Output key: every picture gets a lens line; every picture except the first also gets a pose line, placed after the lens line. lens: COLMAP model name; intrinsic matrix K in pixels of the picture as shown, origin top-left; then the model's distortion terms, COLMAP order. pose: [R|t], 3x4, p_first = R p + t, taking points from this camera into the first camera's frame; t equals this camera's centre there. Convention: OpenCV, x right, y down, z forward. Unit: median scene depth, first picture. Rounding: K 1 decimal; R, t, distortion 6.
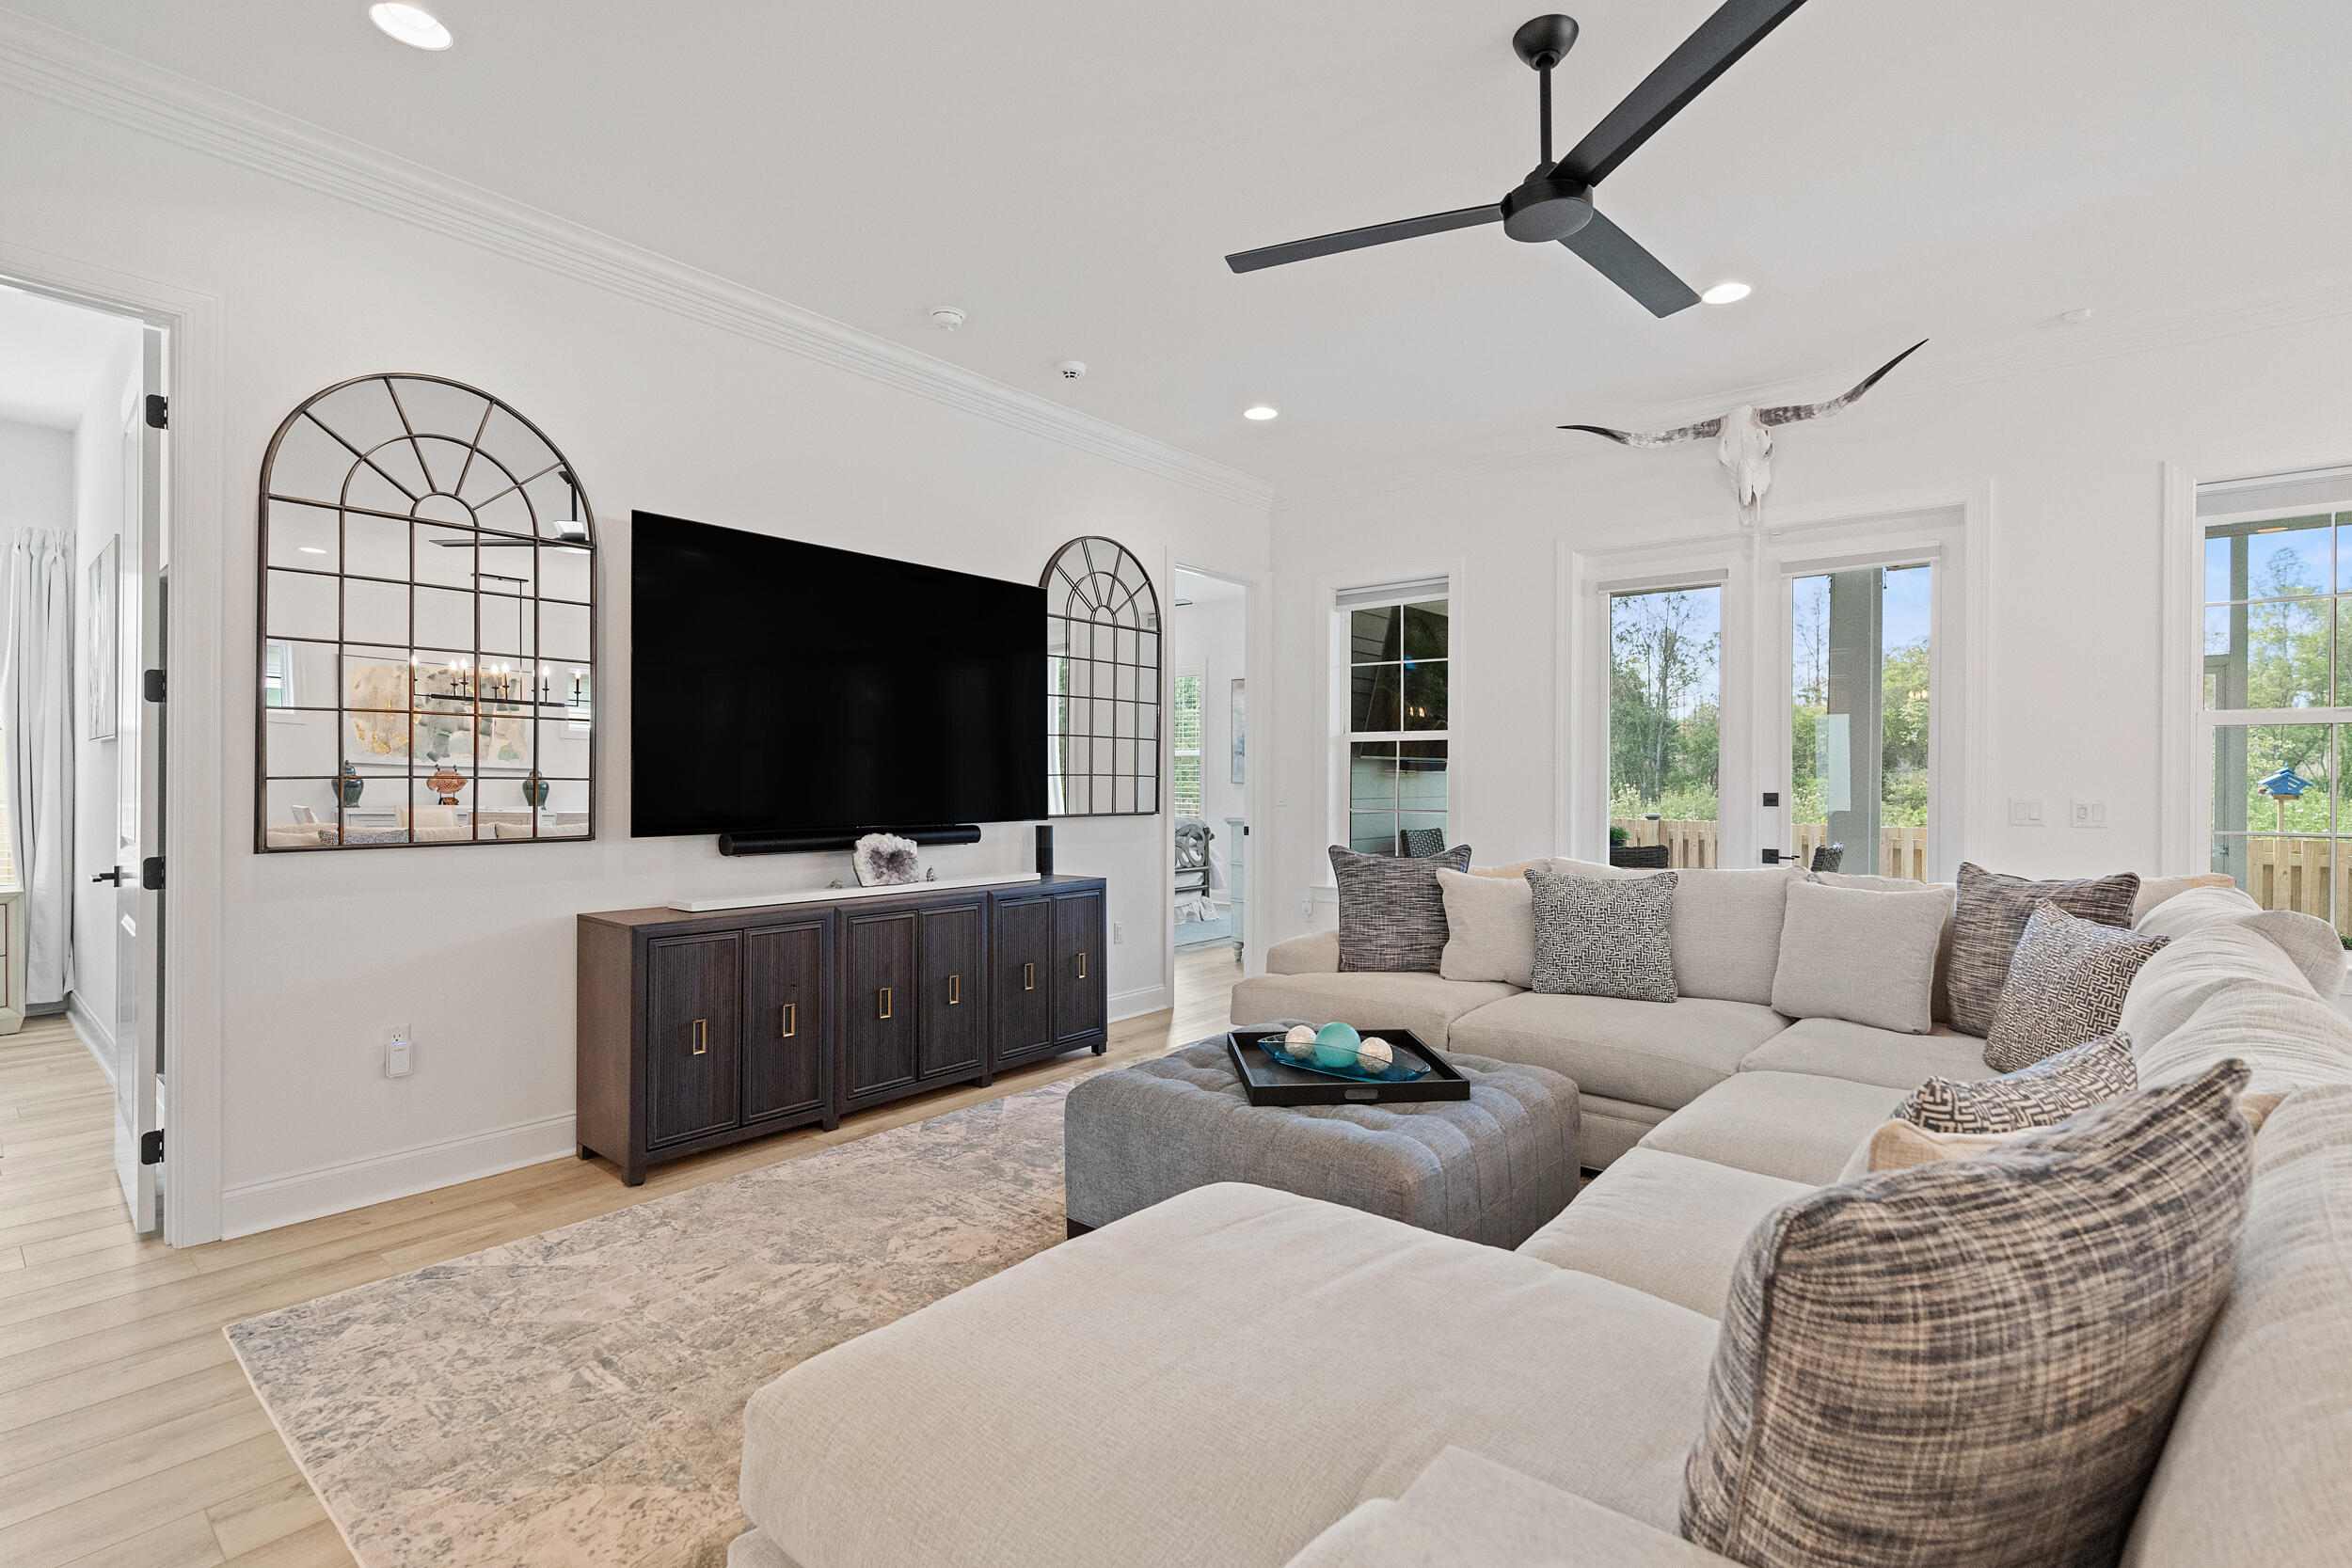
lens RADIAL K [[1064.8, 0, 1187.3], [0, 1064.8, 777.2], [0, 0, 1]] dist [-0.013350, 0.006663]
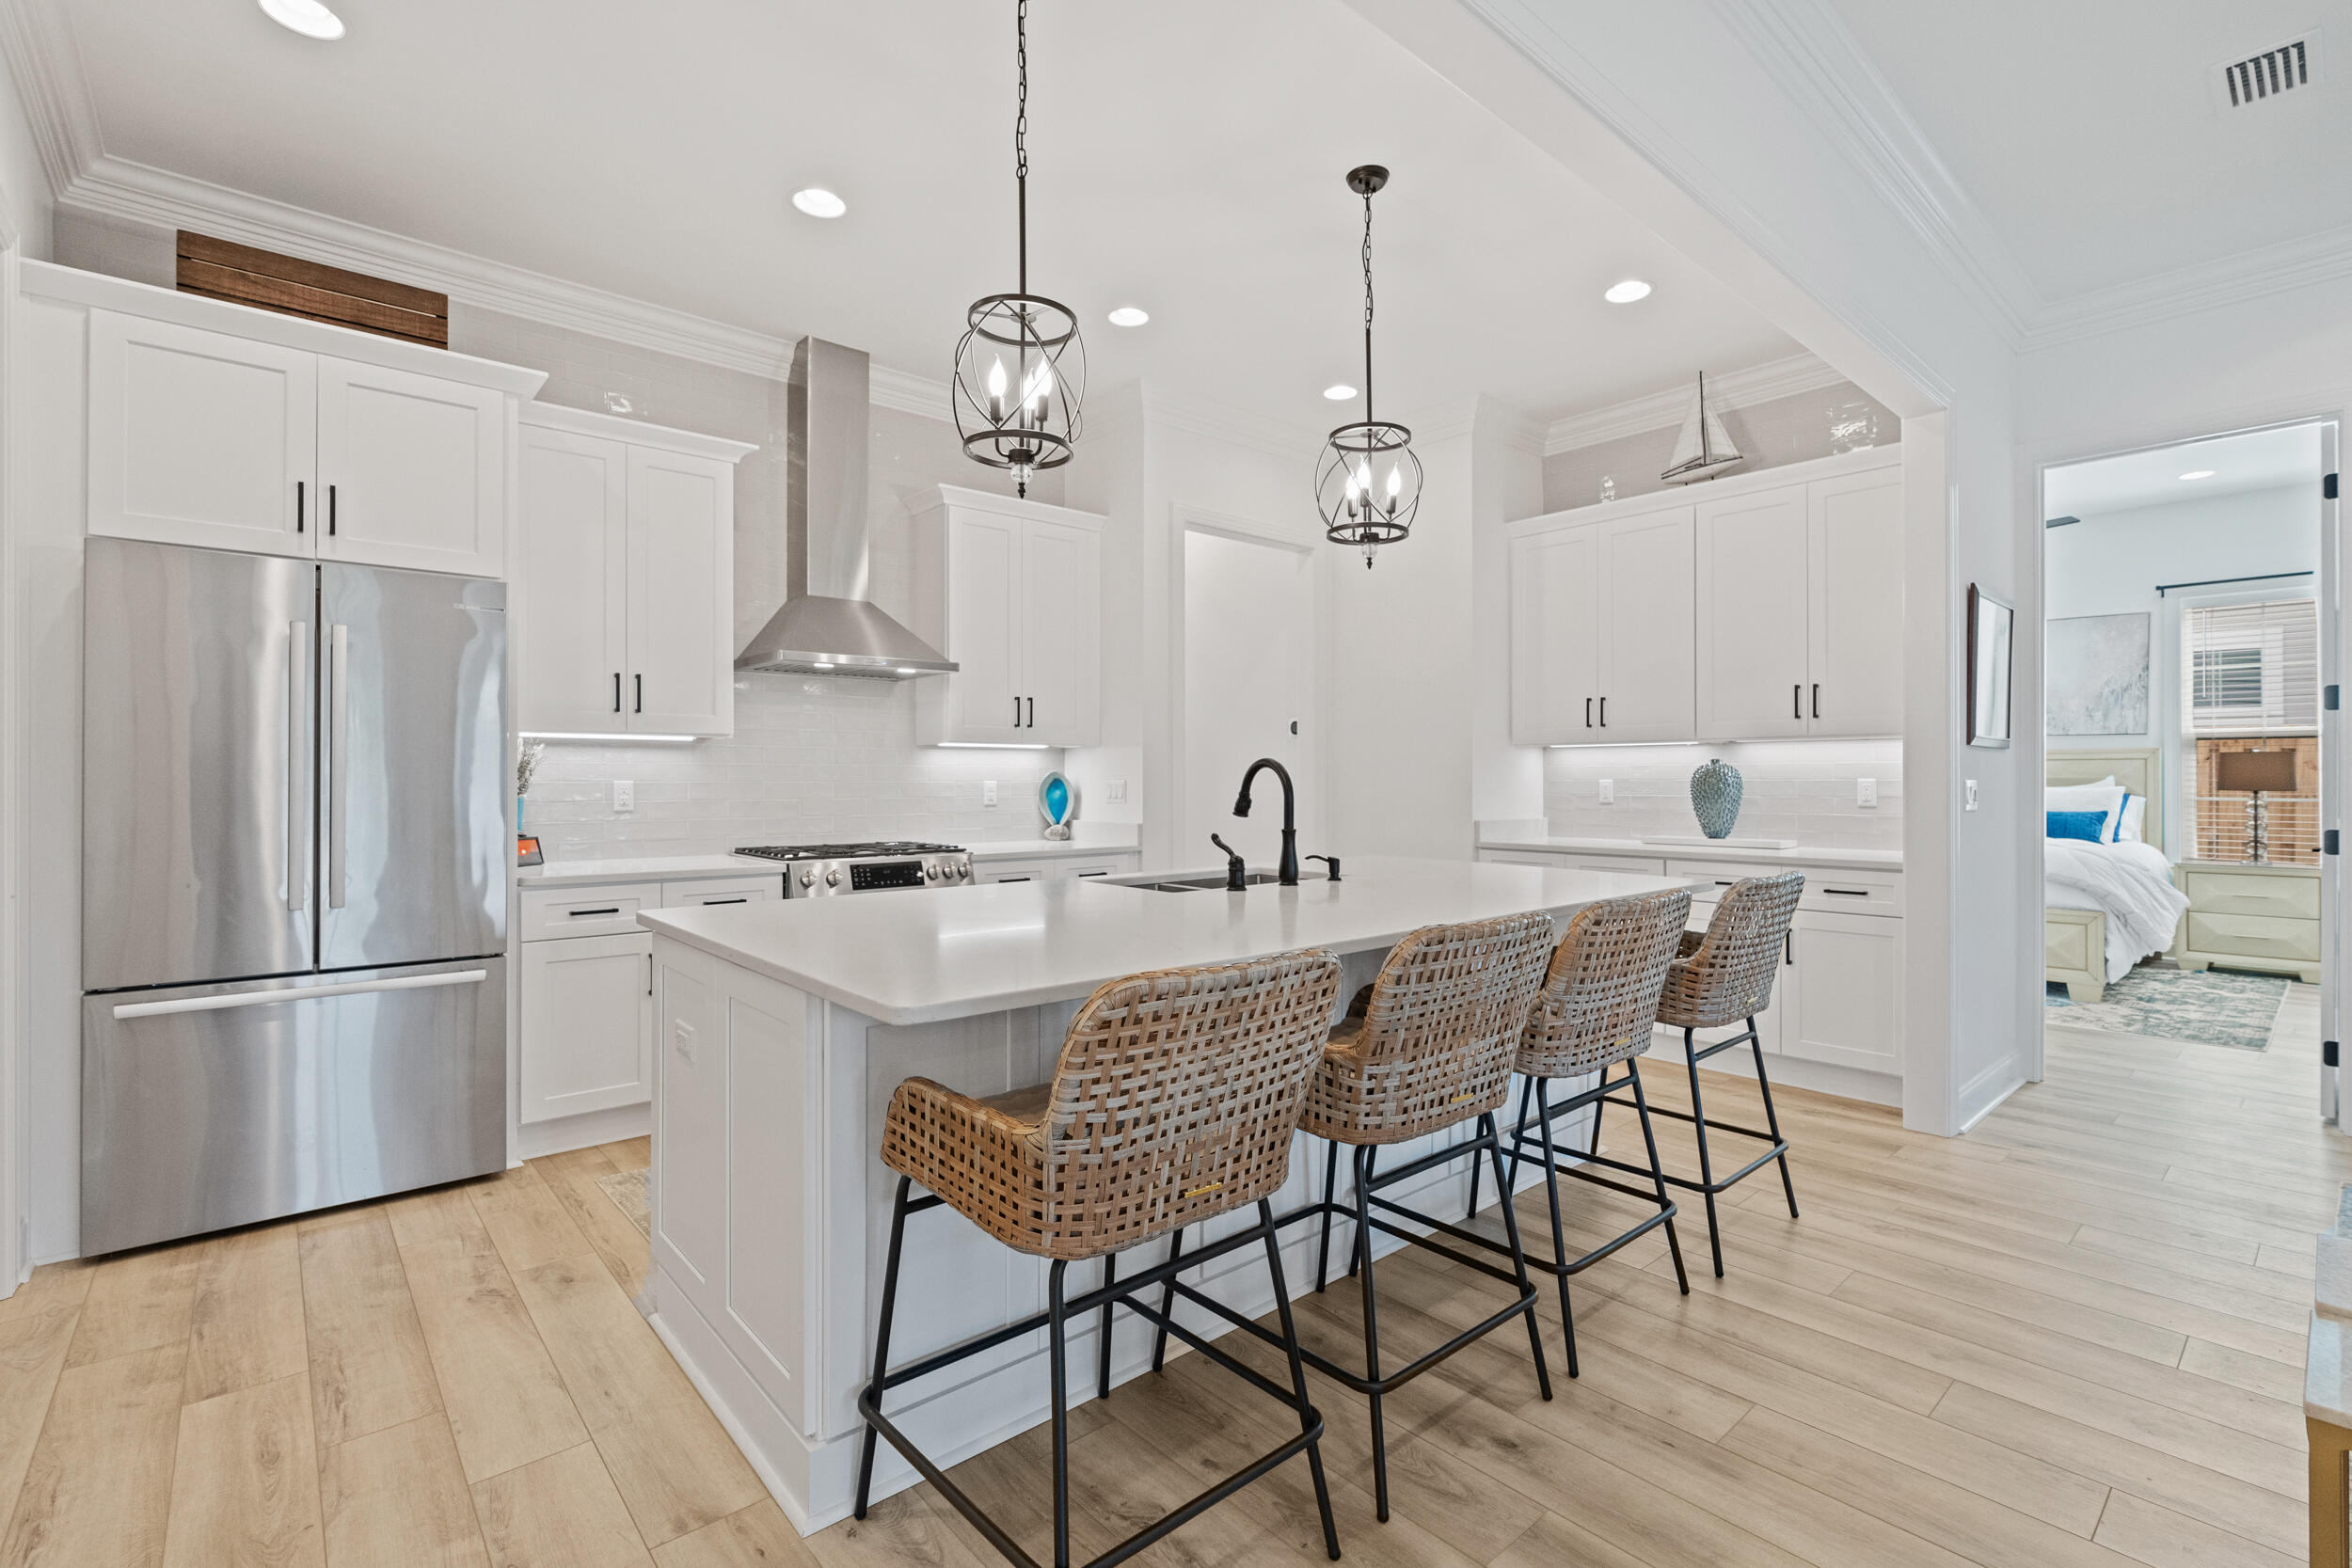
lens RADIAL K [[1064.8, 0, 1191.3], [0, 1064.8, 777.5], [0, 0, 1]] dist [-0.013350, 0.006663]
pose [[-0.152617, -0.005757, -0.988269, 0.340888], [0.002013, 0.999979, -0.006136, 0.009874], [0.988283, -0.002926, -0.152603, -0.122383]]
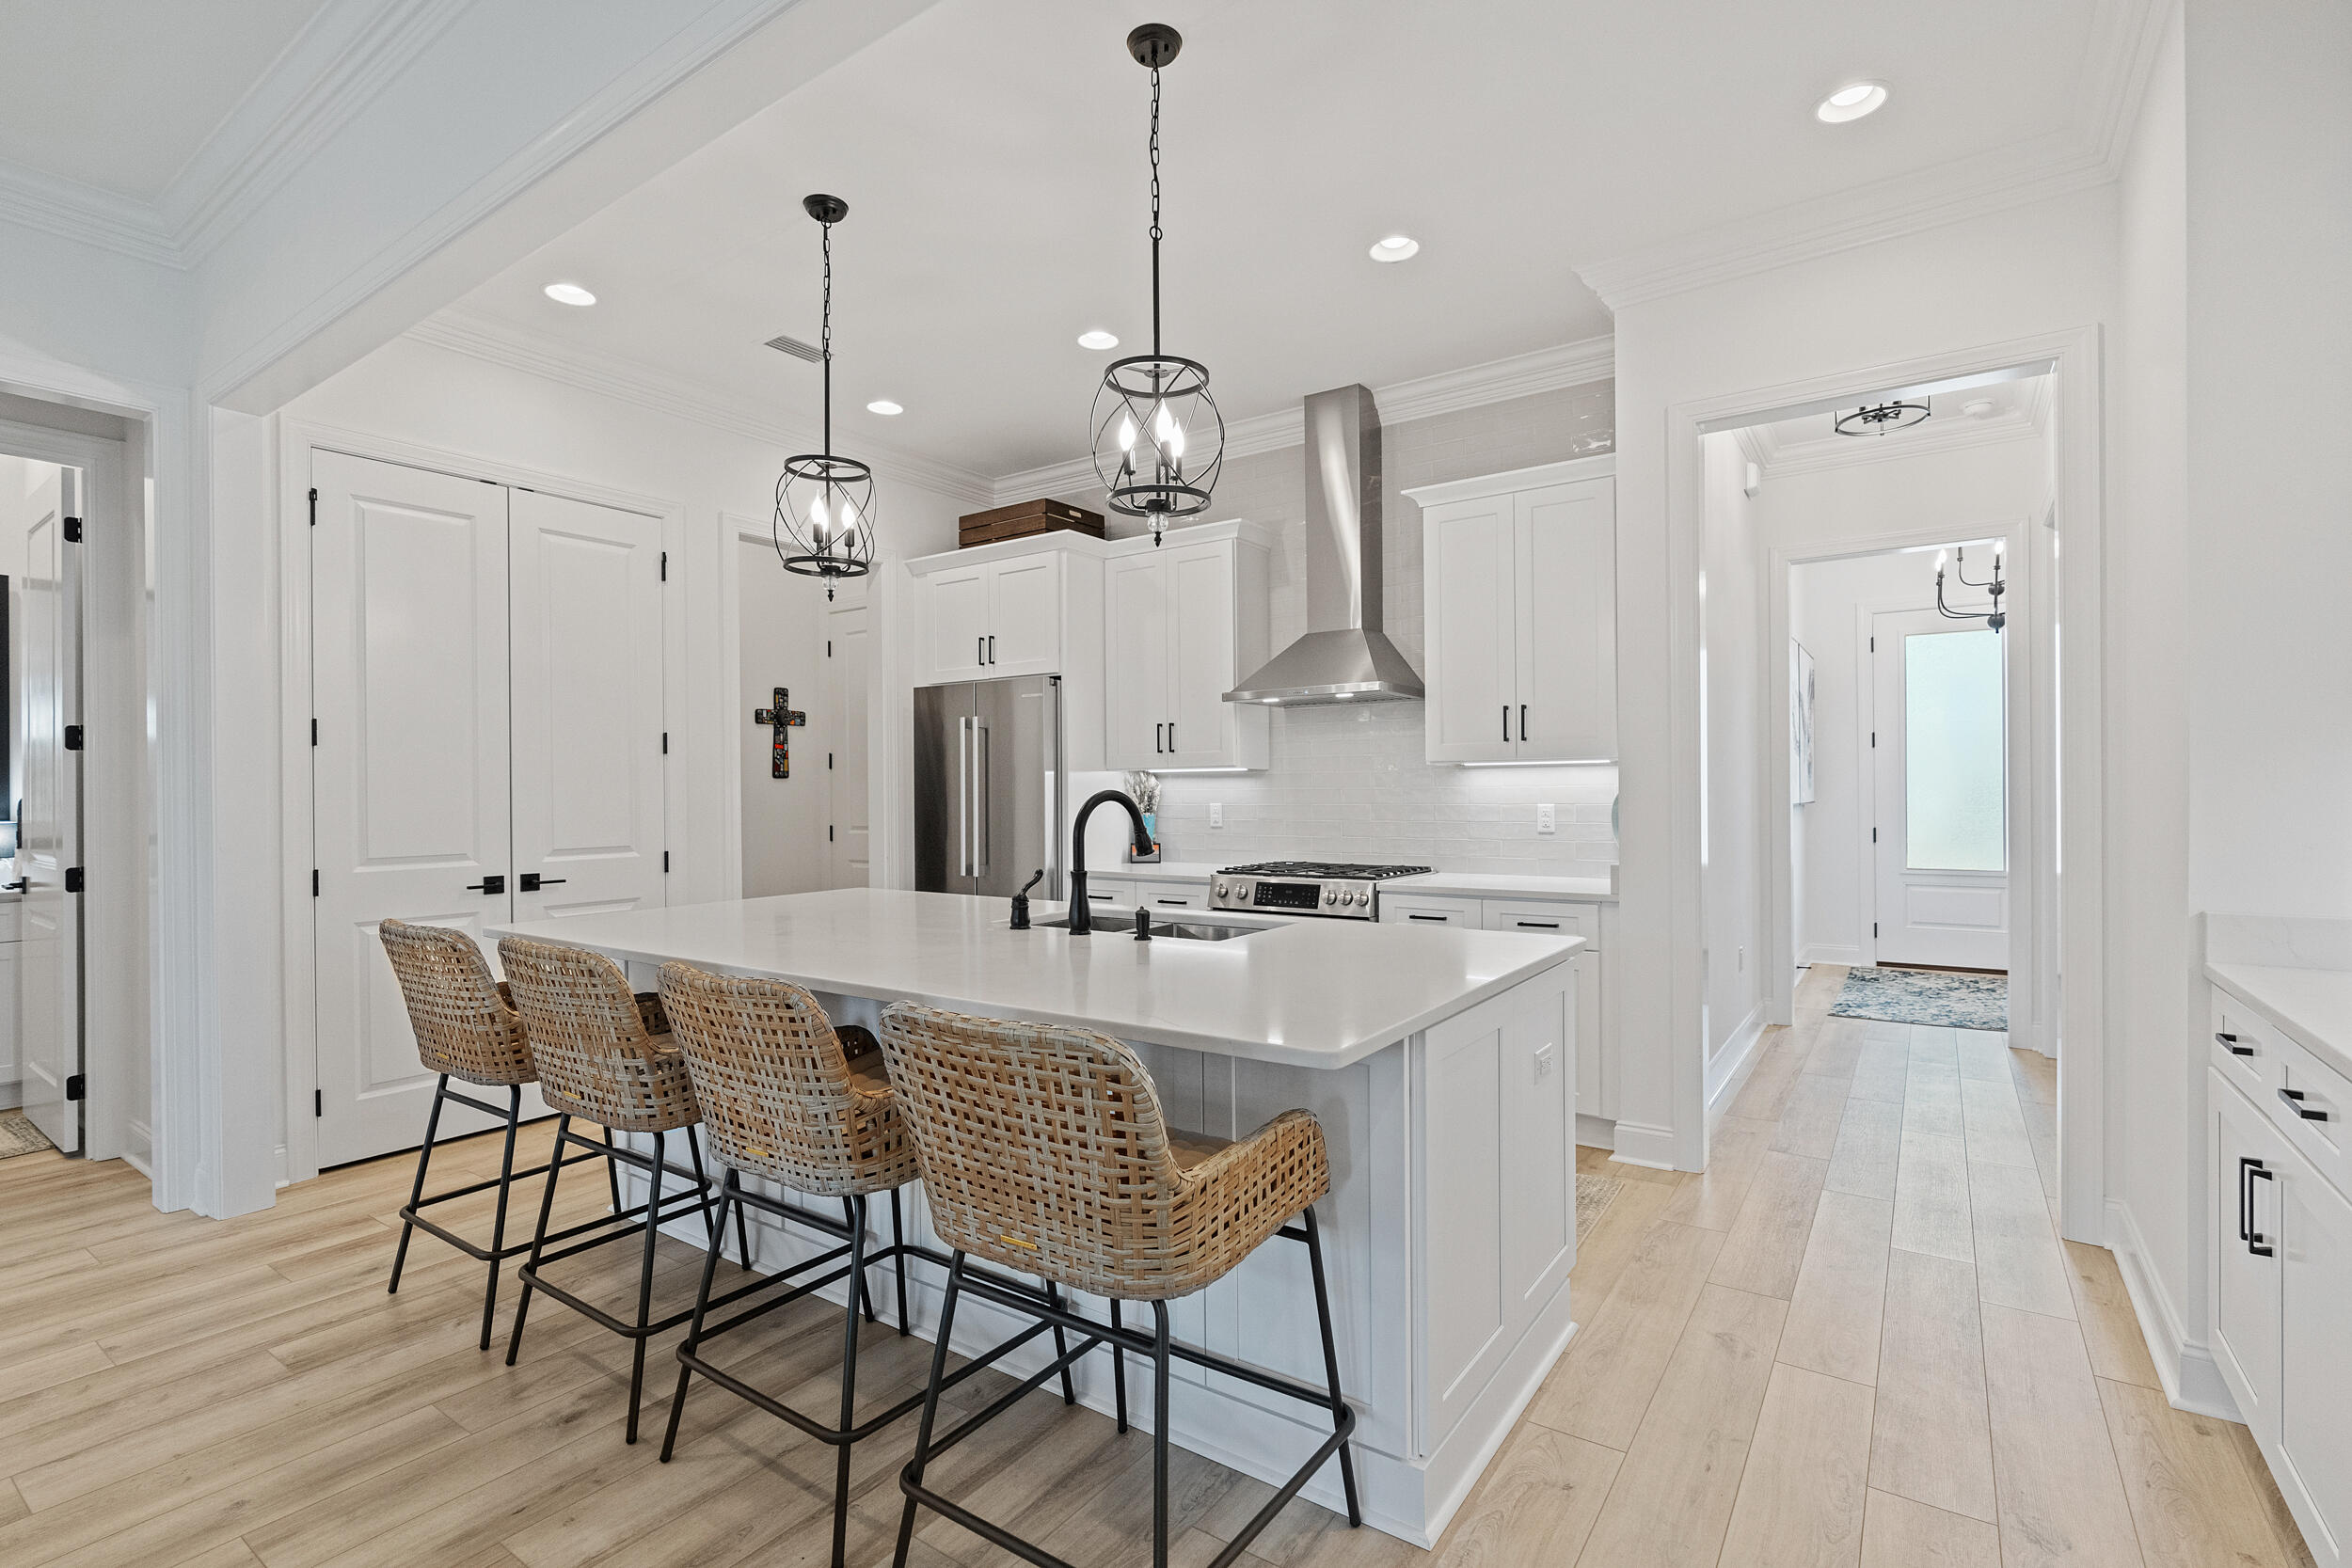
lens RADIAL K [[1064.8, 0, 1185.0], [0, 1064.8, 781.3], [0, 0, 1]] dist [-0.013350, 0.006663]
pose [[-0.996195, 0.001490, -0.087137, -0.383314], [0.002547, 0.999925, -0.012018, -0.004828], [0.087112, -0.012194, -0.996124, 0.463187]]
